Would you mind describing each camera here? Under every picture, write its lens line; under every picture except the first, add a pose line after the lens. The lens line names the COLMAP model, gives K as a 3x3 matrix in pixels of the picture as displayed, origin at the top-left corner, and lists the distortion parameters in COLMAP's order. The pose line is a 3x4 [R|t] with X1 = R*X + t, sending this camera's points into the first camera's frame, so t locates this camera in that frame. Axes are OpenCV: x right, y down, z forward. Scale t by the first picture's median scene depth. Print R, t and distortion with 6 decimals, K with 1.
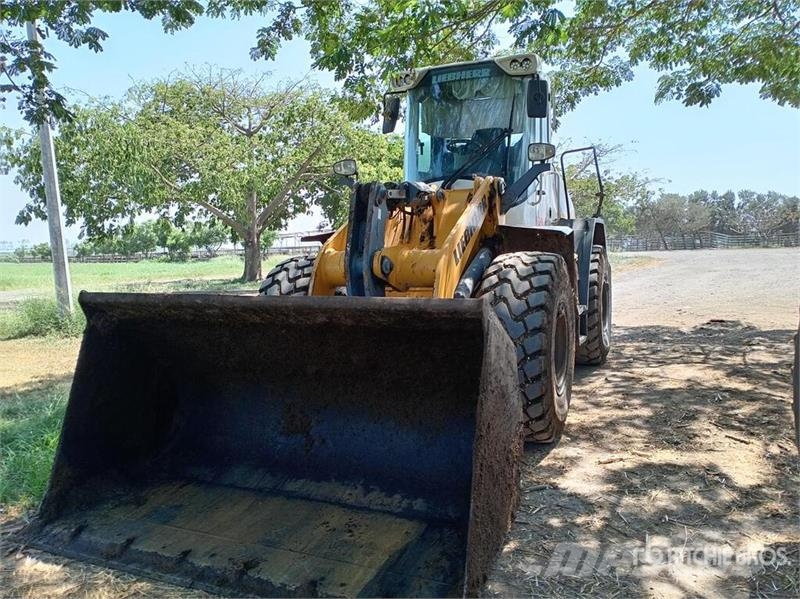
lens RADIAL K [[630.5, 0, 398.4], [0, 630.5, 302.5], [0, 0, 1]] dist [0.050354, -0.078791]
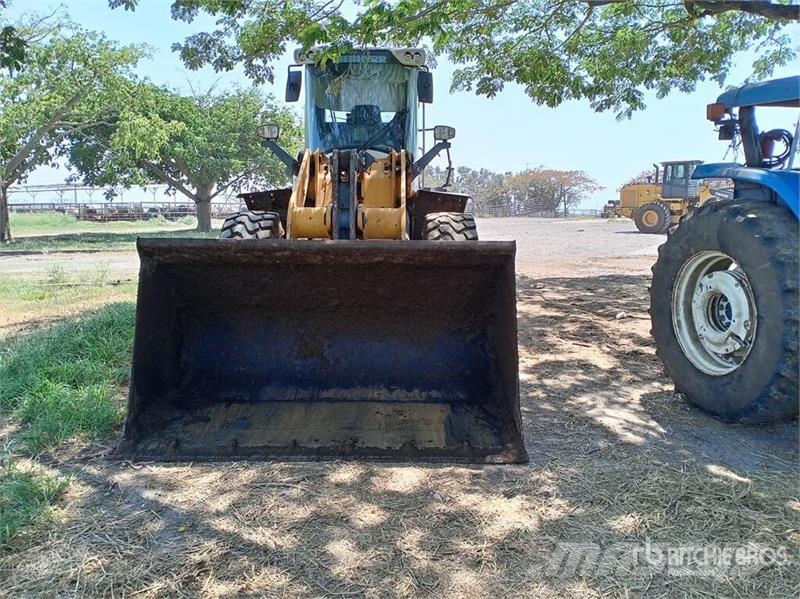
lens RADIAL K [[630.5, 0, 398.4], [0, 630.5, 302.5], [0, 0, 1]] dist [0.050354, -0.078791]
pose [[0.914500, -0.032339, 0.403292, -0.292412], [0.009786, 0.998277, 0.057858, 0.020164], [-0.404468, -0.048964, 0.913240, -0.103902]]
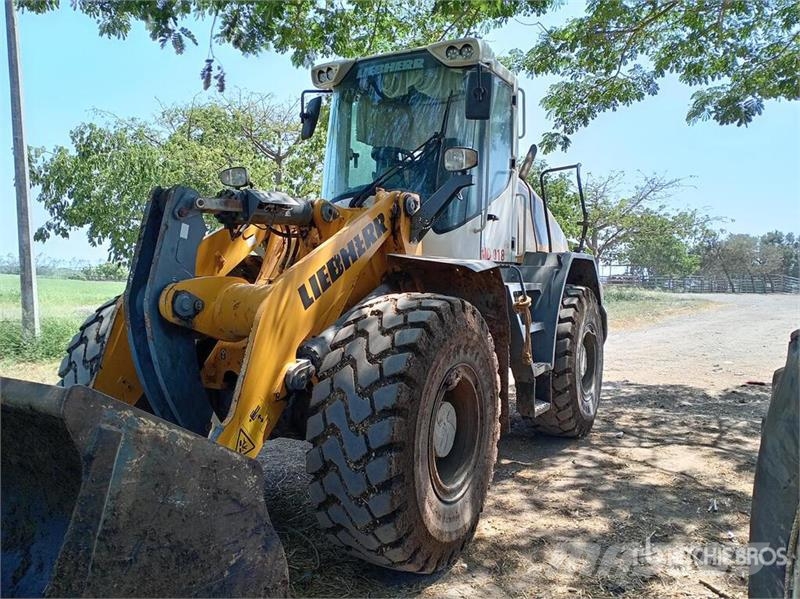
lens RADIAL K [[627.0, 0, 394.7], [0, 627.0, 302.1], [0, 0, 1]] dist [0.067253, -0.106394]
pose [[0.994341, 0.040700, -0.098134, 0.174897], [-0.045464, 0.997868, -0.046816, -0.025012], [0.096020, 0.051013, 0.994071, 0.207873]]
